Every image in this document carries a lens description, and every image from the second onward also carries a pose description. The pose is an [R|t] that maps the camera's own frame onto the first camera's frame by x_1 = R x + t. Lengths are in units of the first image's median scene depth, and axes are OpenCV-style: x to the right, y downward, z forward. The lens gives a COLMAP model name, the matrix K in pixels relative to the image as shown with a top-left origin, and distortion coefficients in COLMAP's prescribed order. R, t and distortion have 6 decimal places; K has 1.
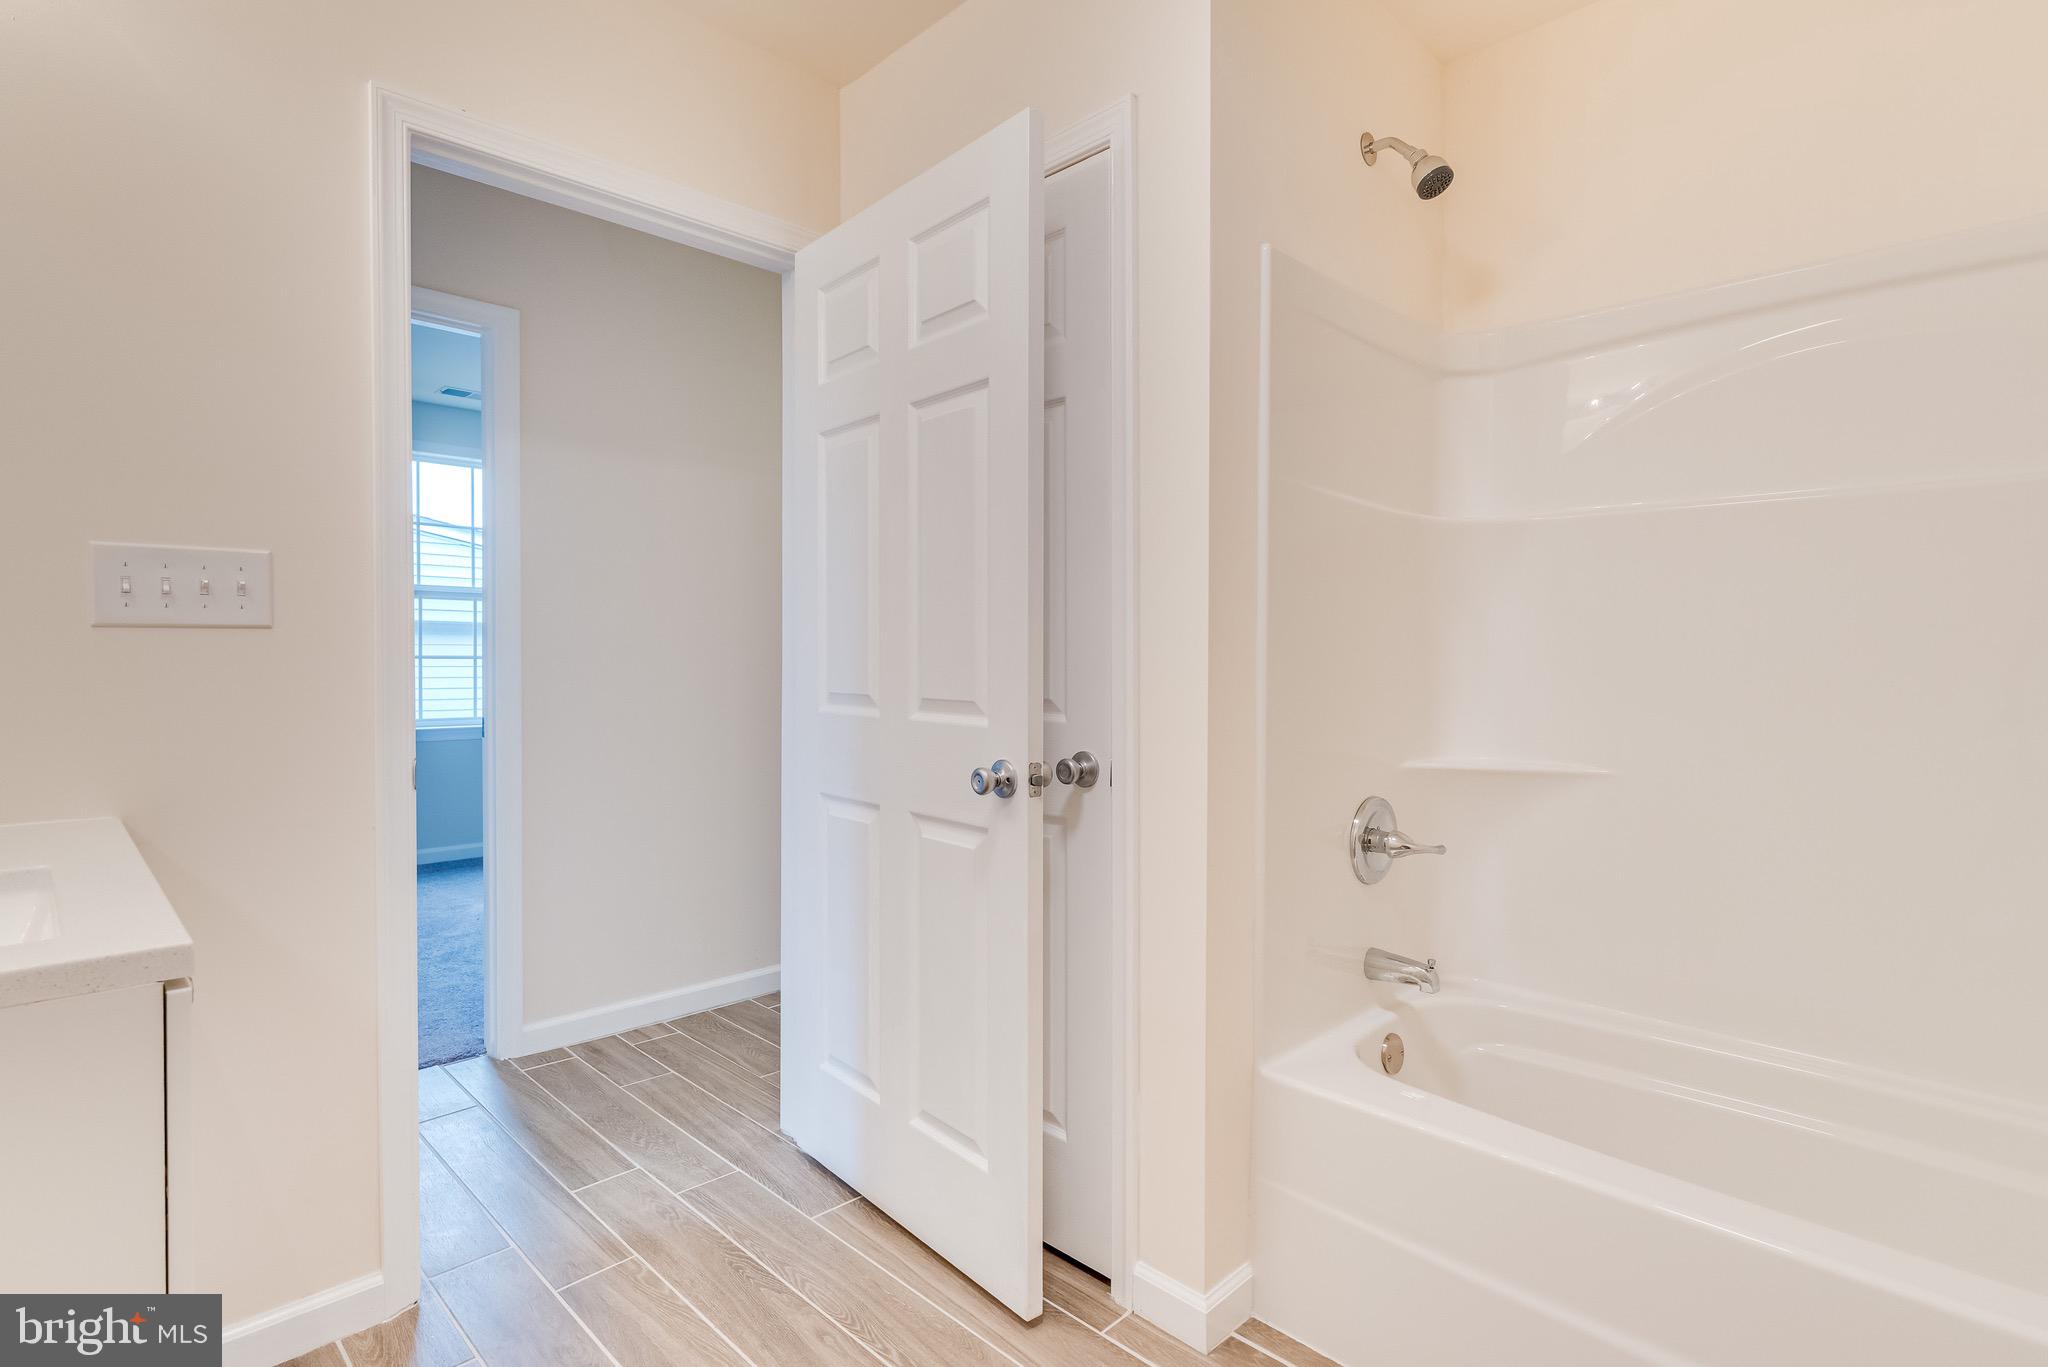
lens RADIAL K [[997.0, 0, 1016.3], [0, 997.0, 680.9], [0, 0, 1]] dist [-0.003286, -0.001317]
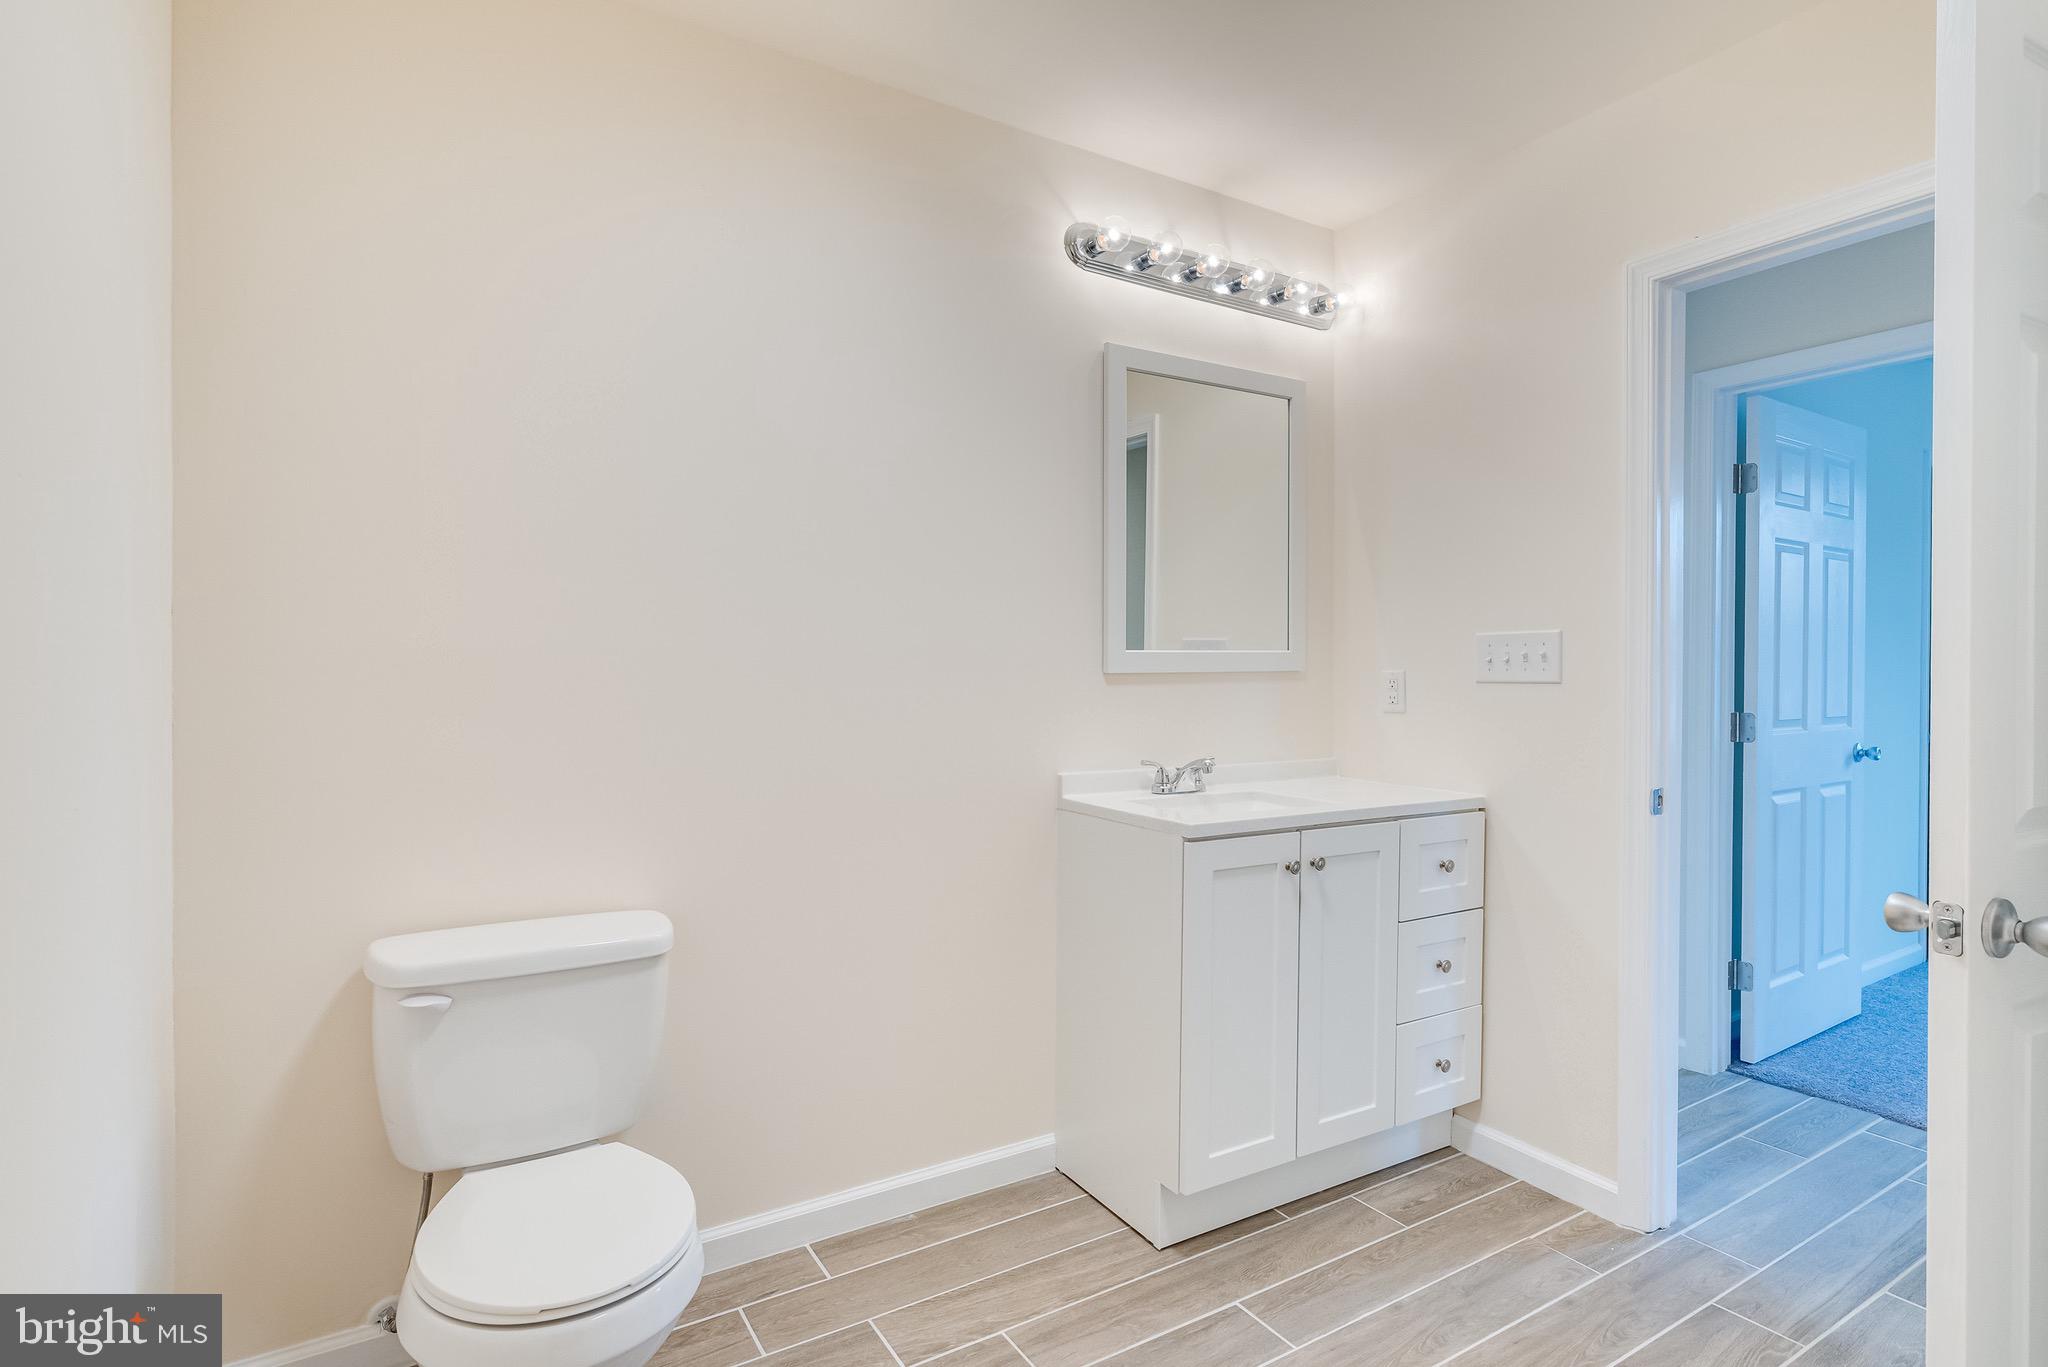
lens RADIAL K [[997.0, 0, 1016.3], [0, 997.0, 680.9], [0, 0, 1]] dist [-0.003286, -0.001317]
pose [[-0.229202, 0.019455, -0.973184, 0.846087], [-0.022188, 0.999436, 0.025206, -0.076435], [0.973126, 0.027371, -0.228641, 0.568989]]
